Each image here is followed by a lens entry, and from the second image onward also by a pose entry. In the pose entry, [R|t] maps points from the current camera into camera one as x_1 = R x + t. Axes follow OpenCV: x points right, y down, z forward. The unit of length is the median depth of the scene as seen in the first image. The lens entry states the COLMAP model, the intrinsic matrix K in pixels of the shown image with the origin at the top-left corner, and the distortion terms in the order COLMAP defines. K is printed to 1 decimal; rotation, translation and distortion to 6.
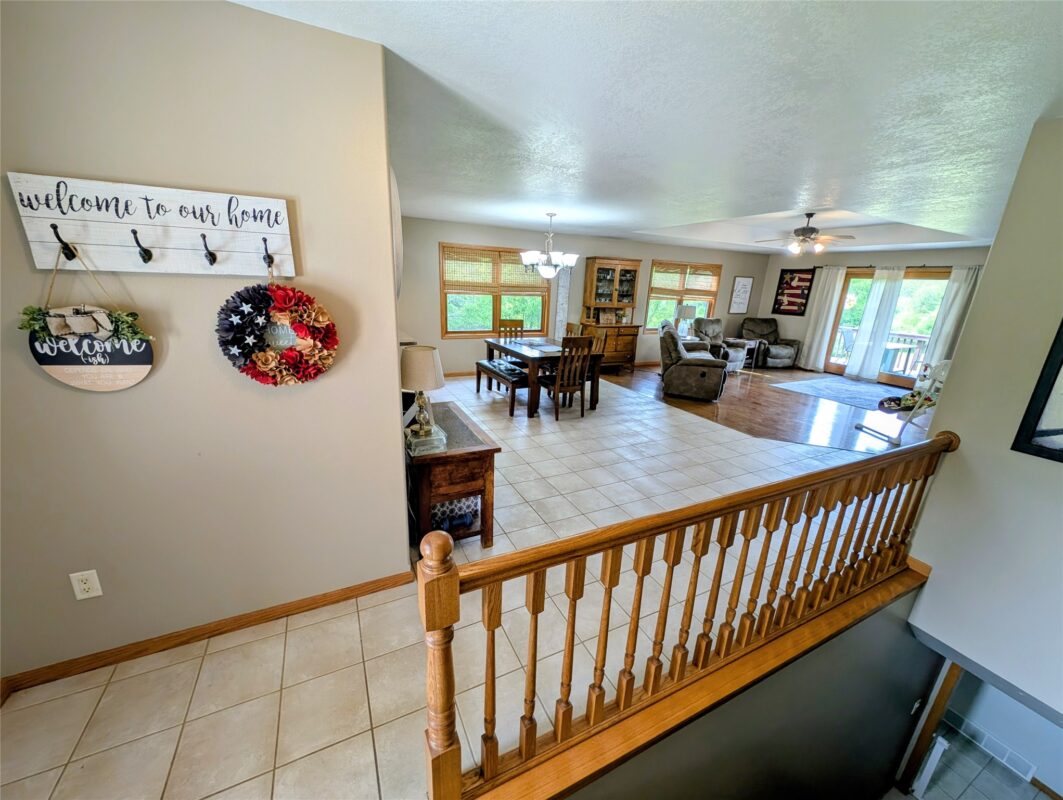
lens RADIAL K [[413.0, 0, 531.6], [0, 413.0, 404.7], [0, 0, 1]] dist [-0.000181, -0.000217]
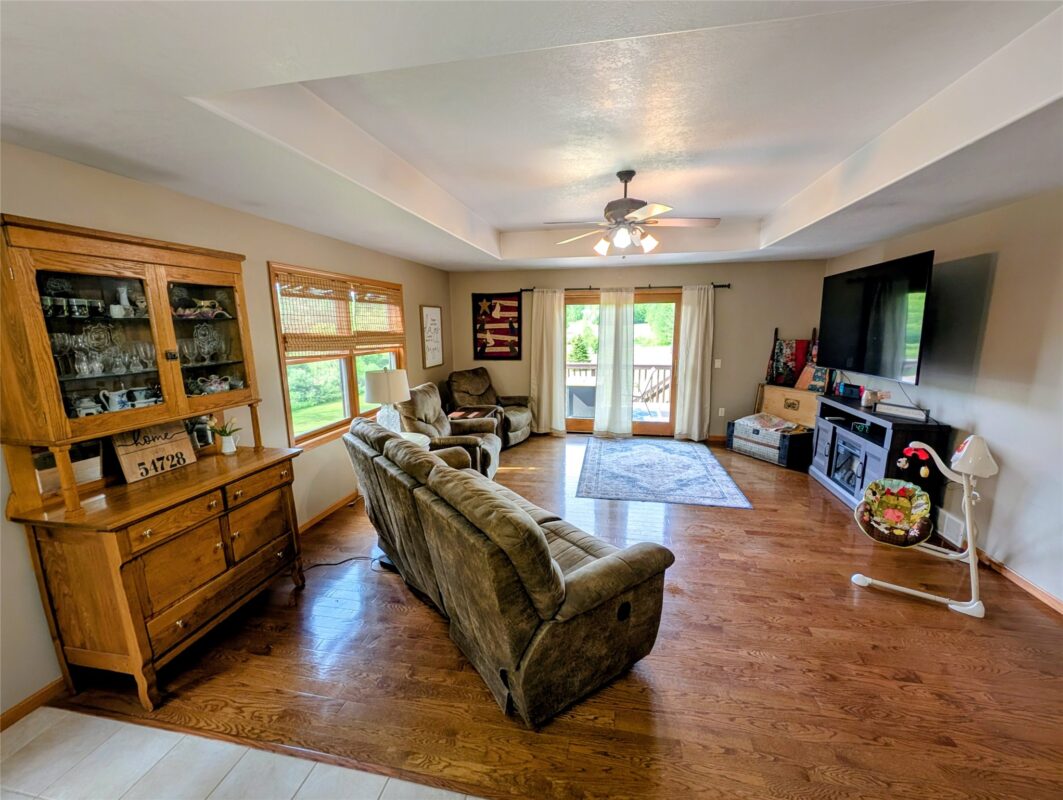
lens RADIAL K [[423.7, 0, 531.1], [0, 423.7, 409.6], [0, 0, 1]] dist [-0.018491, -0.000048]
pose [[0.607207, -0.202538, 0.768296, 0.120938], [0.258105, 0.964804, 0.050353, -0.181138], [-0.751453, 0.167726, 0.638112, 0.601641]]
